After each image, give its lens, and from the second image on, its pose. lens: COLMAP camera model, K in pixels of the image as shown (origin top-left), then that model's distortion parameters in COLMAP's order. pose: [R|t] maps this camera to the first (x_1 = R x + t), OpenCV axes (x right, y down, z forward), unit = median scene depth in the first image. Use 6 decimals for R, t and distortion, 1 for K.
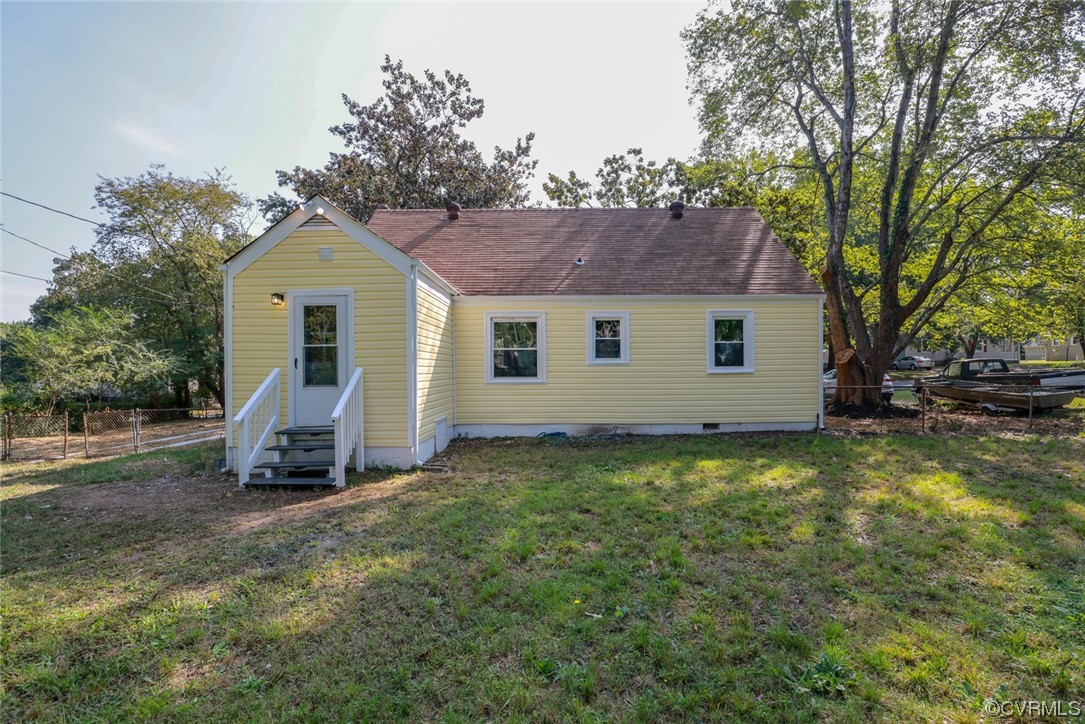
lens RADIAL K [[493.1, 0, 544.4], [0, 493.1, 368.1], [0, 0, 1]] dist [-0.028070, 0.000232]
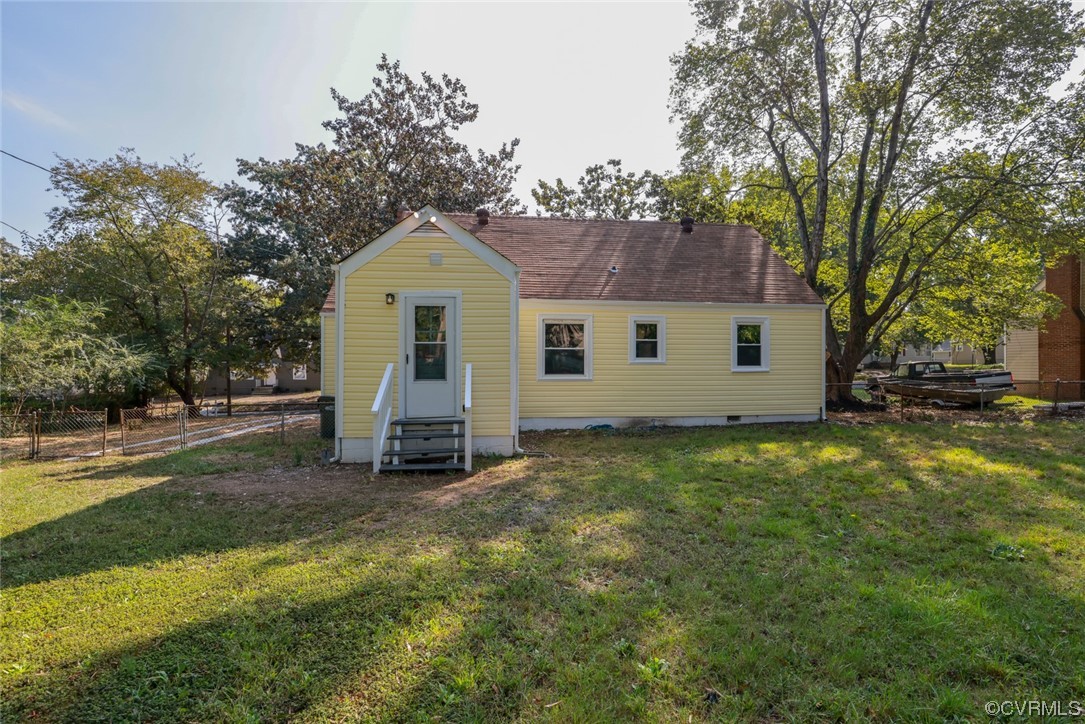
lens RADIAL K [[499.2, 0, 542.9], [0, 499.2, 364.5], [0, 0, 1]] dist [-0.029022, 0.001399]
pose [[0.991945, 0.007492, 0.126447, -0.135440], [-0.006381, 0.999937, -0.009193, 0.004072], [-0.126508, 0.008312, 0.991931, -0.048330]]
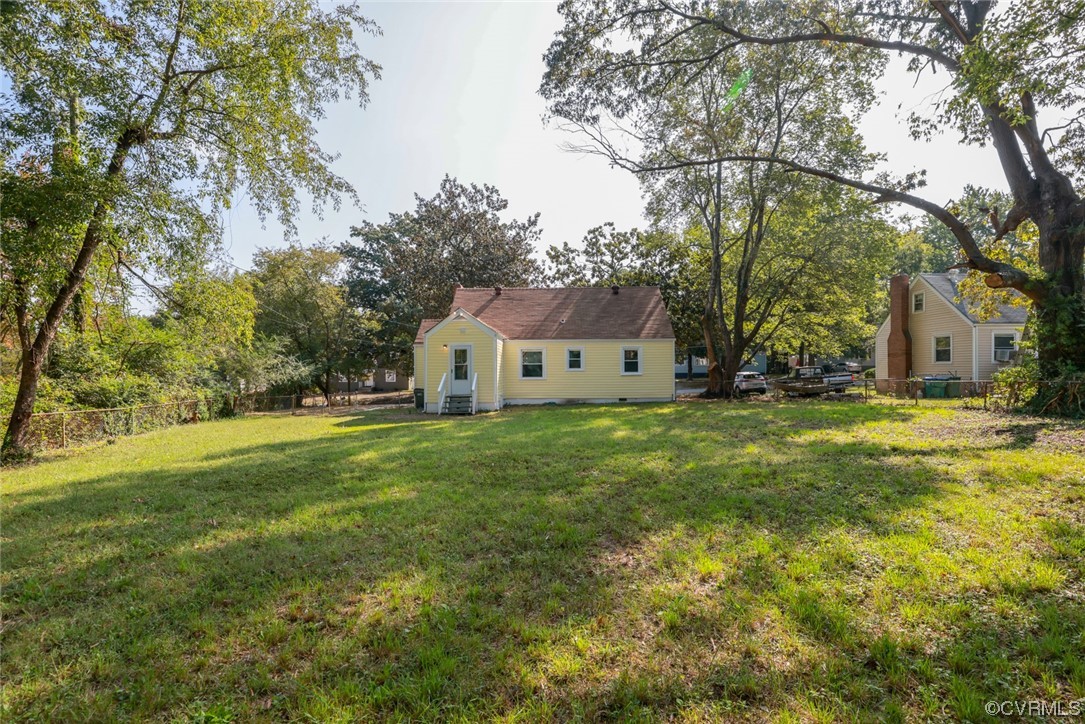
lens RADIAL K [[499.2, 0, 542.9], [0, 499.2, 364.5], [0, 0, 1]] dist [-0.029022, 0.001399]
pose [[0.999905, -0.000634, -0.013791, 0.010141], [0.000438, 0.999899, -0.014198, -0.002757], [0.013798, 0.014190, 0.999804, -0.661633]]
